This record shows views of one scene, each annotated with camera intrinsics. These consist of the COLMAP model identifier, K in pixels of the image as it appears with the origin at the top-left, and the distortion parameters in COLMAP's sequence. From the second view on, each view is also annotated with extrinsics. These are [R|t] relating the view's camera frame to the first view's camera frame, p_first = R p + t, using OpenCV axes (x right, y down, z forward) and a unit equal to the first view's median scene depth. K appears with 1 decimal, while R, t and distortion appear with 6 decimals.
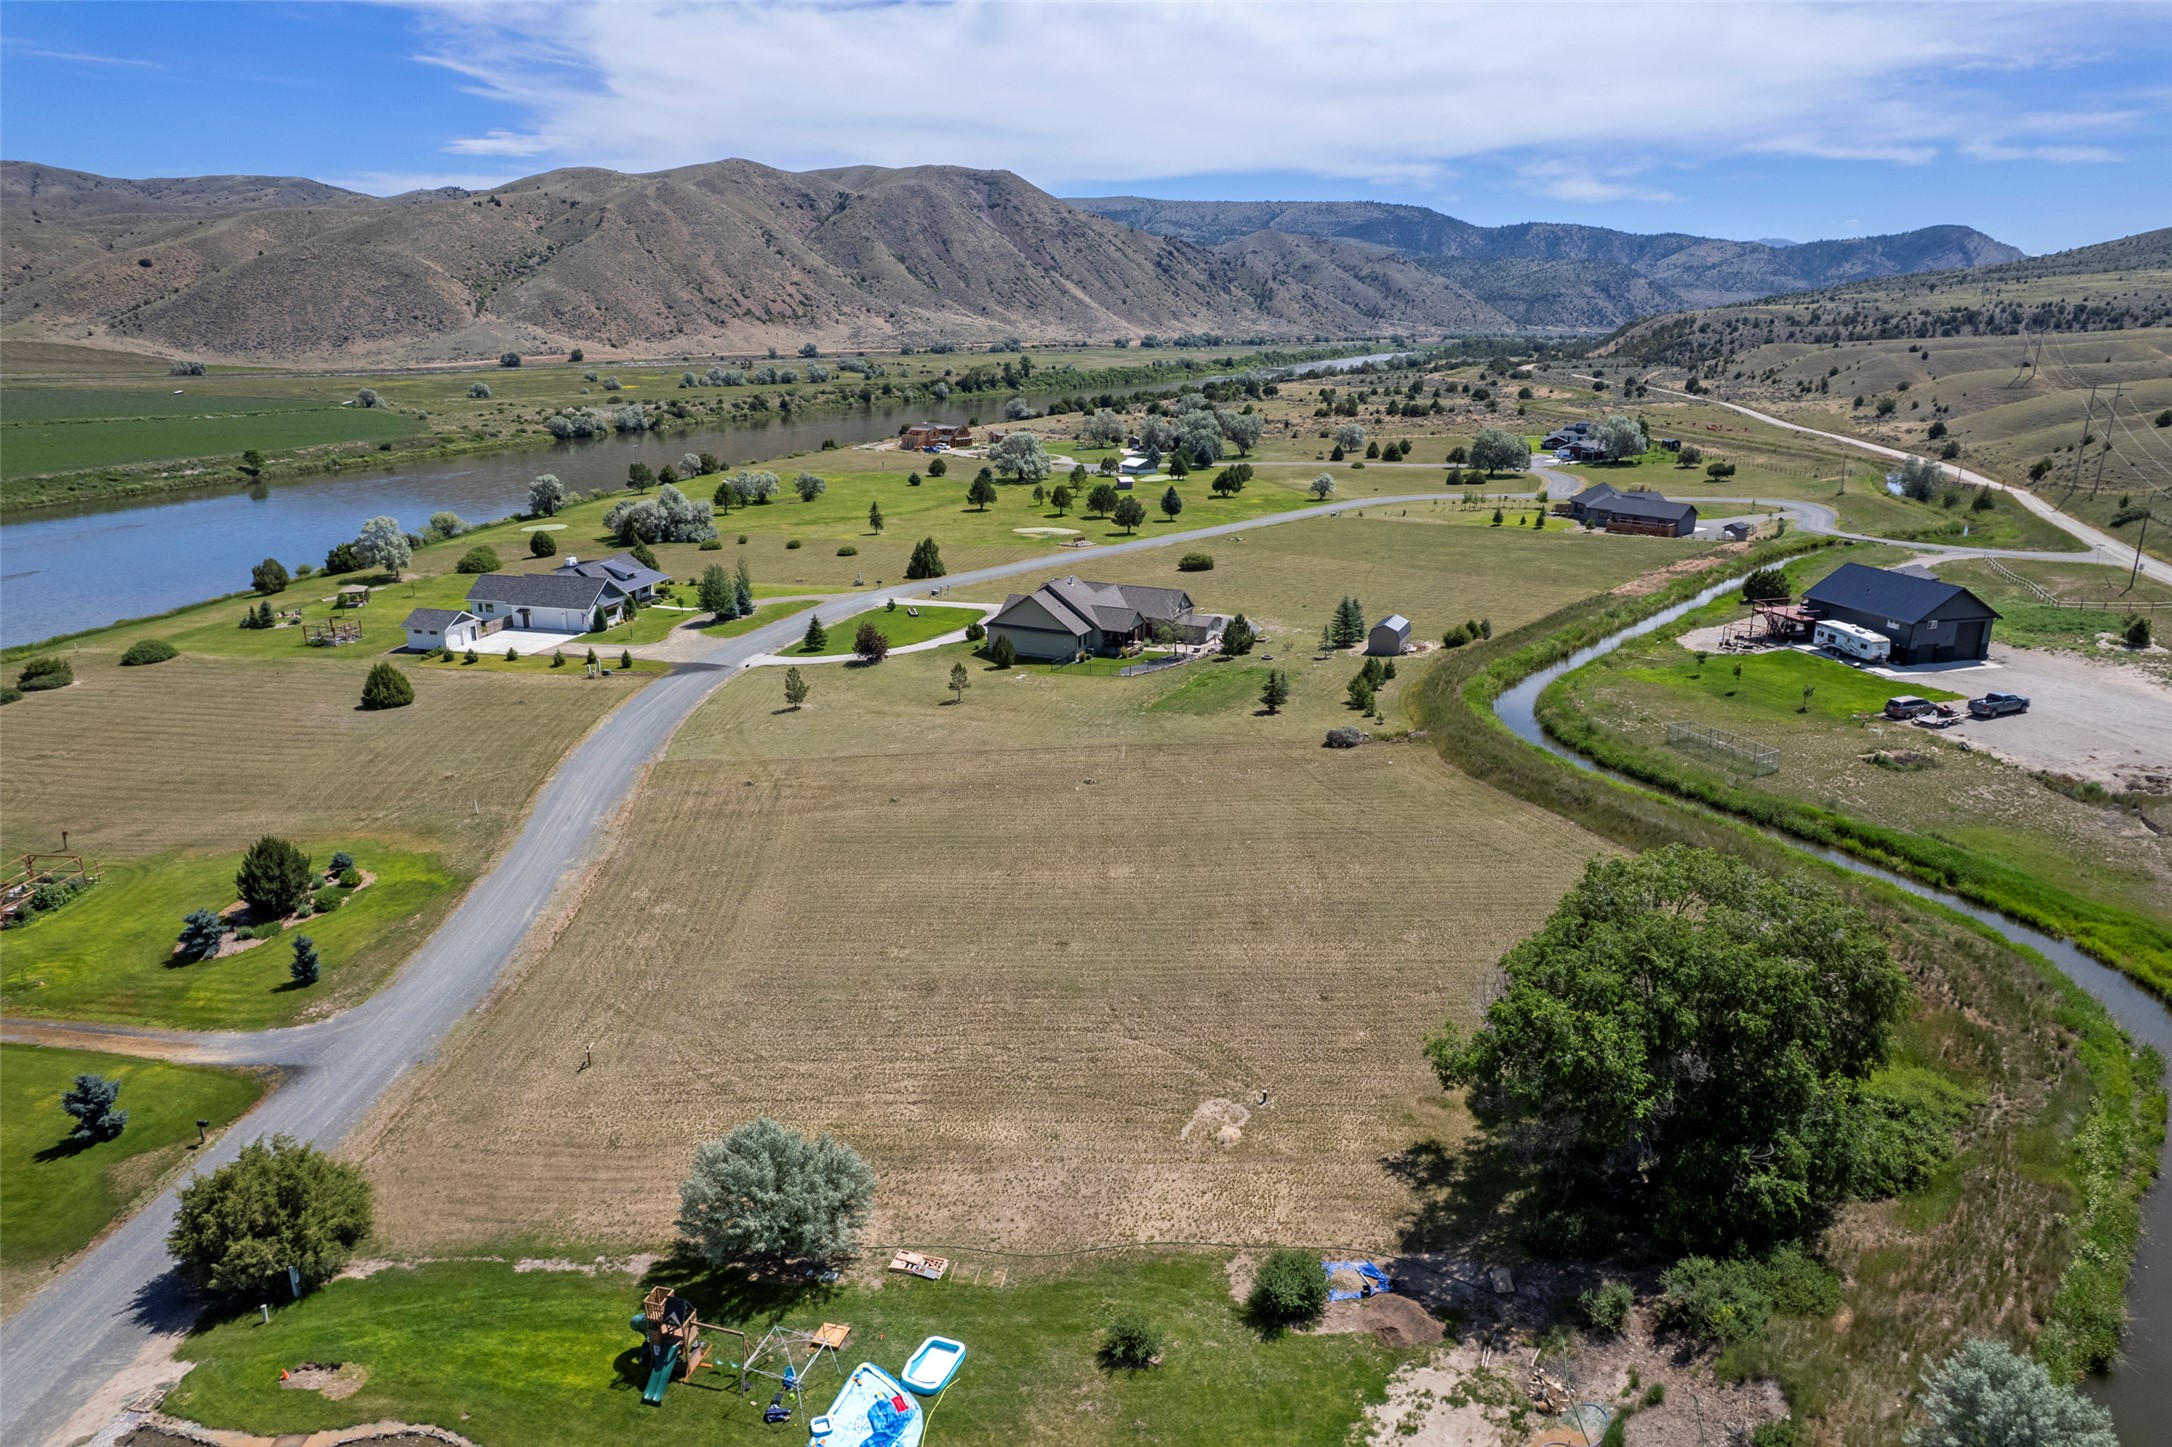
lens RADIAL K [[1394.1, 0, 1086.7], [0, 1394.1, 705.7], [0, 0, 1]] dist [-0.081142, 0.072322]
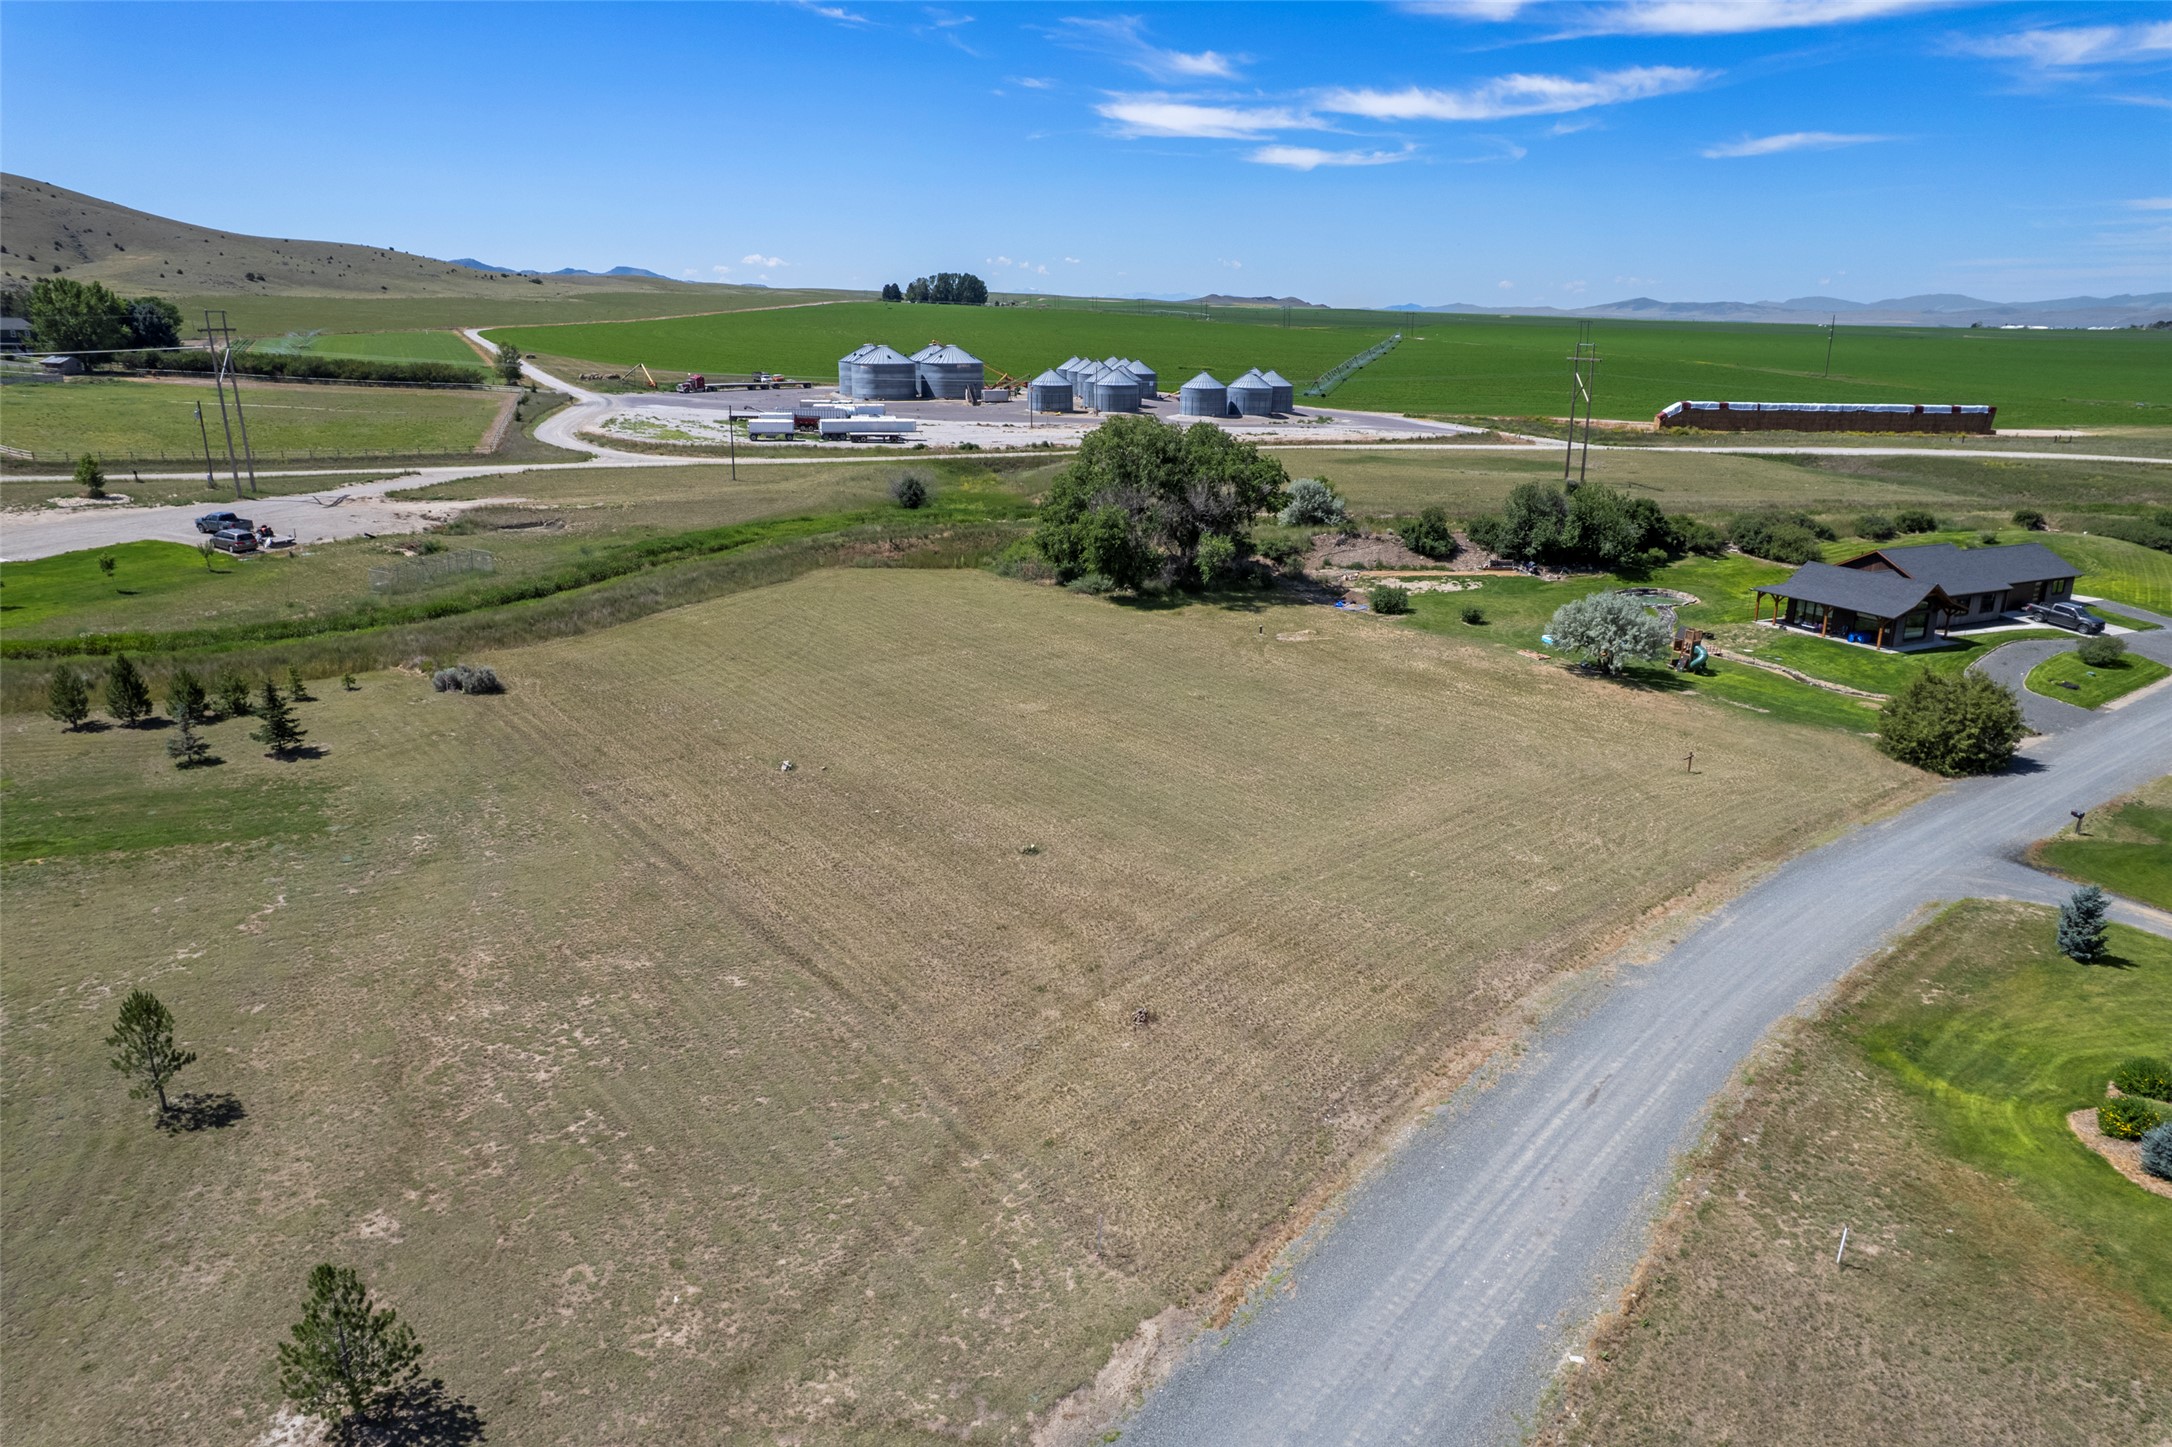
lens RADIAL K [[1394.1, 0, 1090.9], [0, 1394.1, 726.3], [0, 0, 1]] dist [-0.081142, 0.072322]
pose [[-0.668617, -0.218221, 0.710866, -0.224278], [0.194844, 0.871156, 0.450691, -0.090851], [-0.717626, 0.439848, -0.539951, 0.530932]]
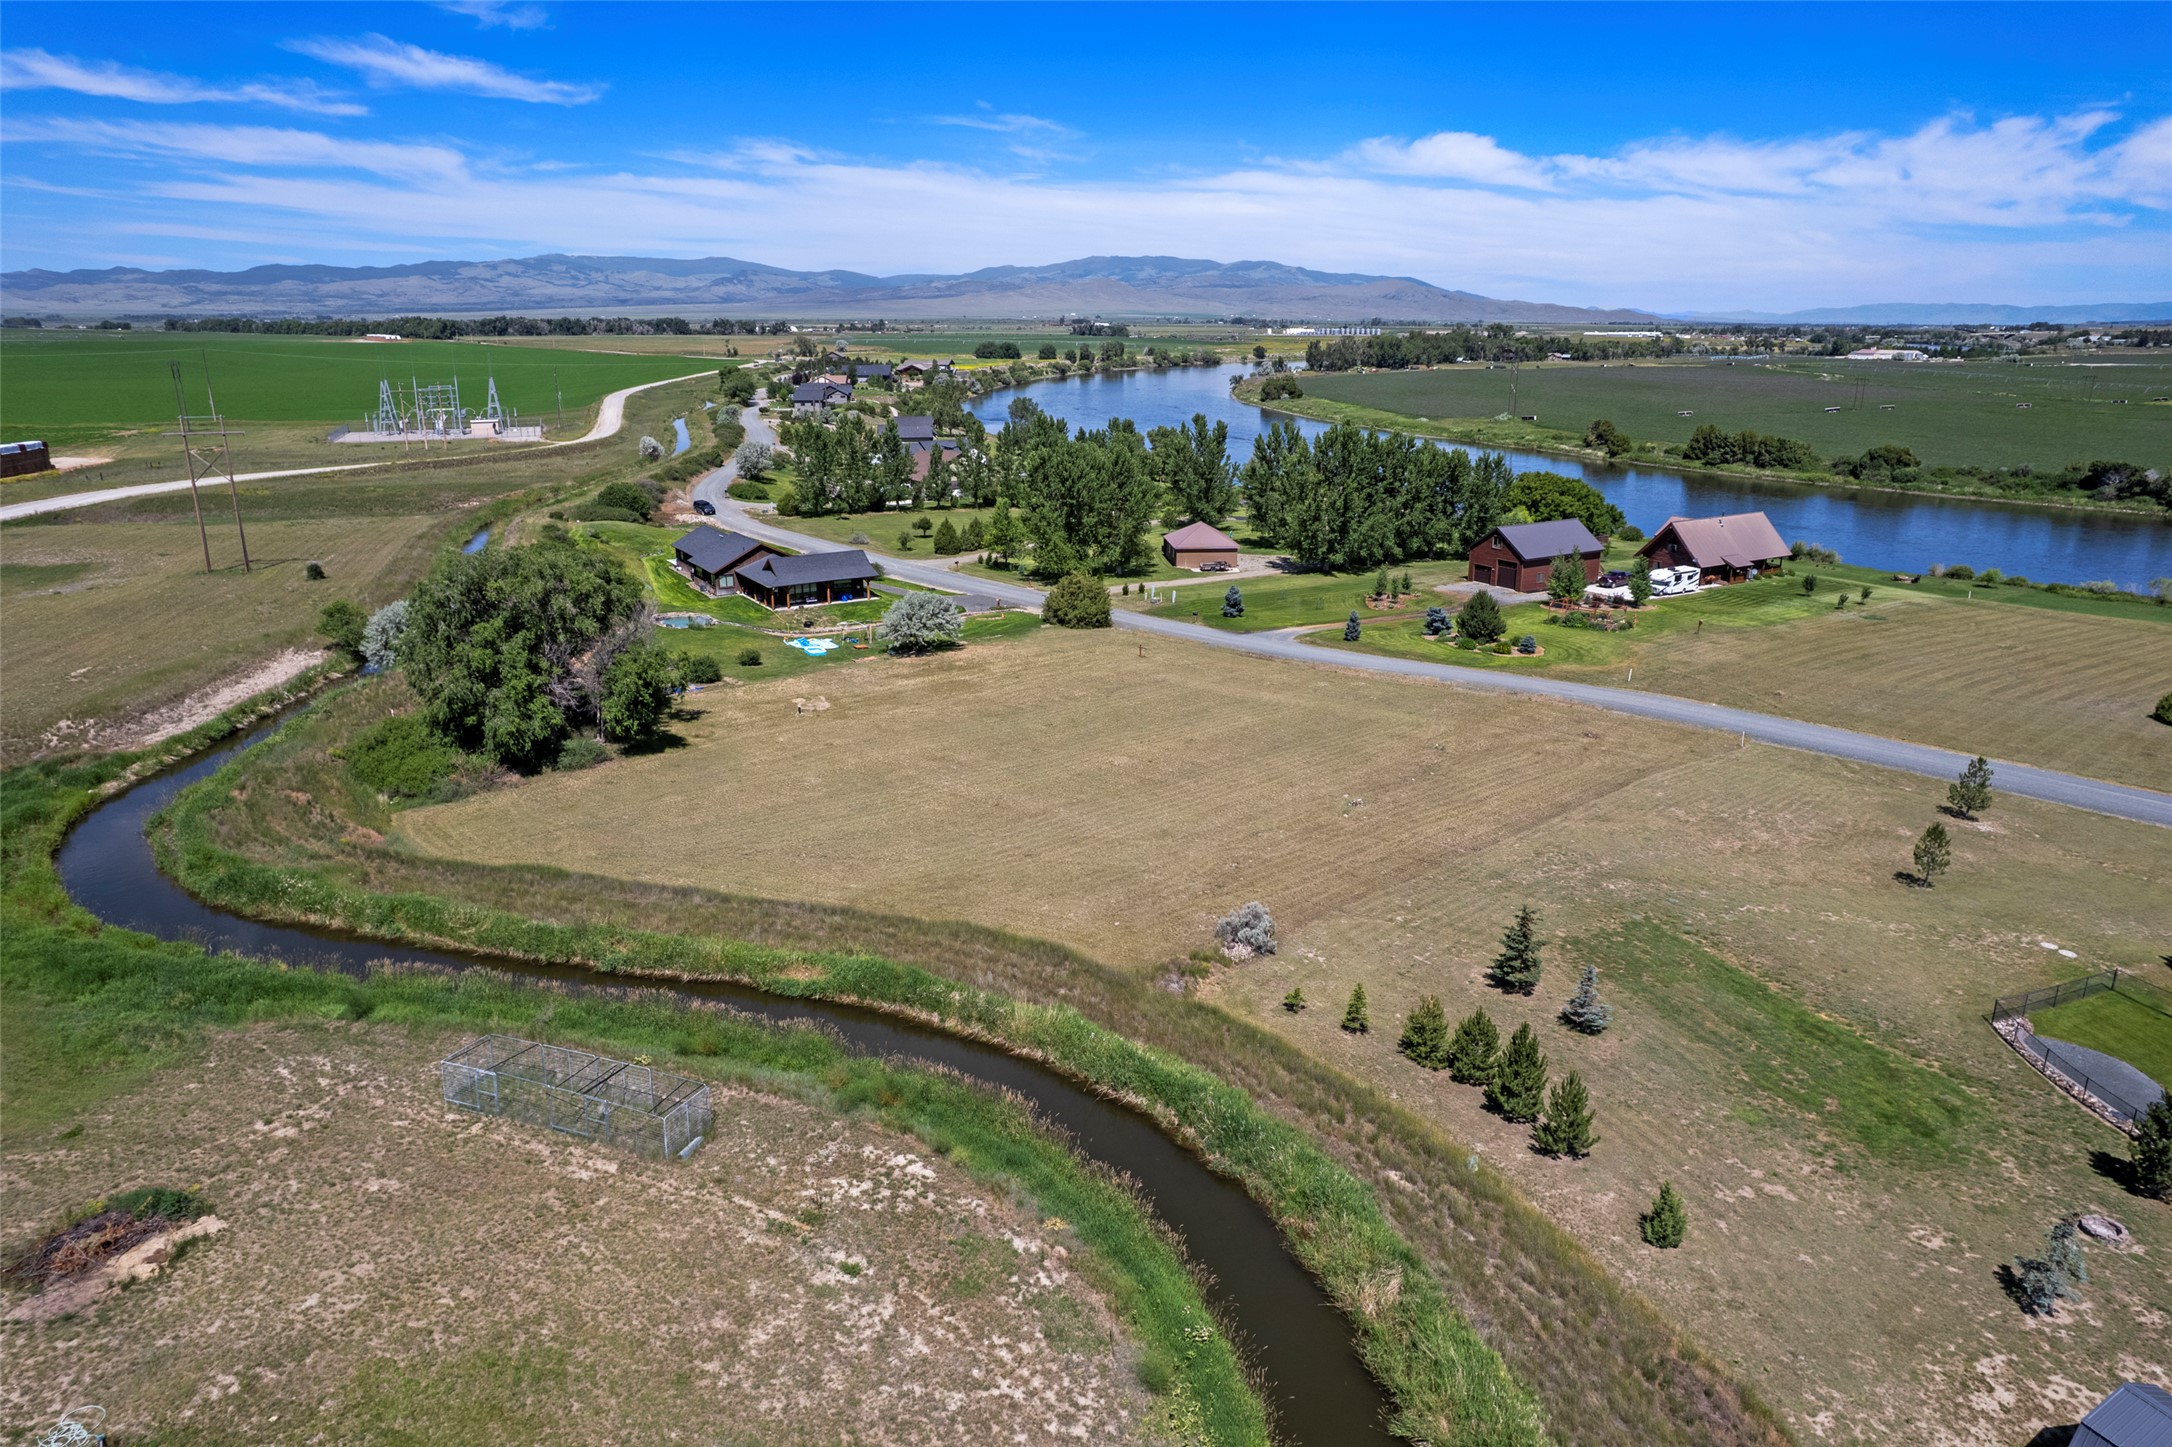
lens RADIAL K [[1394.1, 0, 1084.7], [0, 1394.1, 723.0], [0, 0, 1]] dist [-0.081142, 0.072322]
pose [[-0.676117, 0.203611, -0.708102, 0.273795], [-0.206936, 0.869897, 0.447723, -0.127605], [0.707137, 0.449245, -0.546018, 0.559422]]
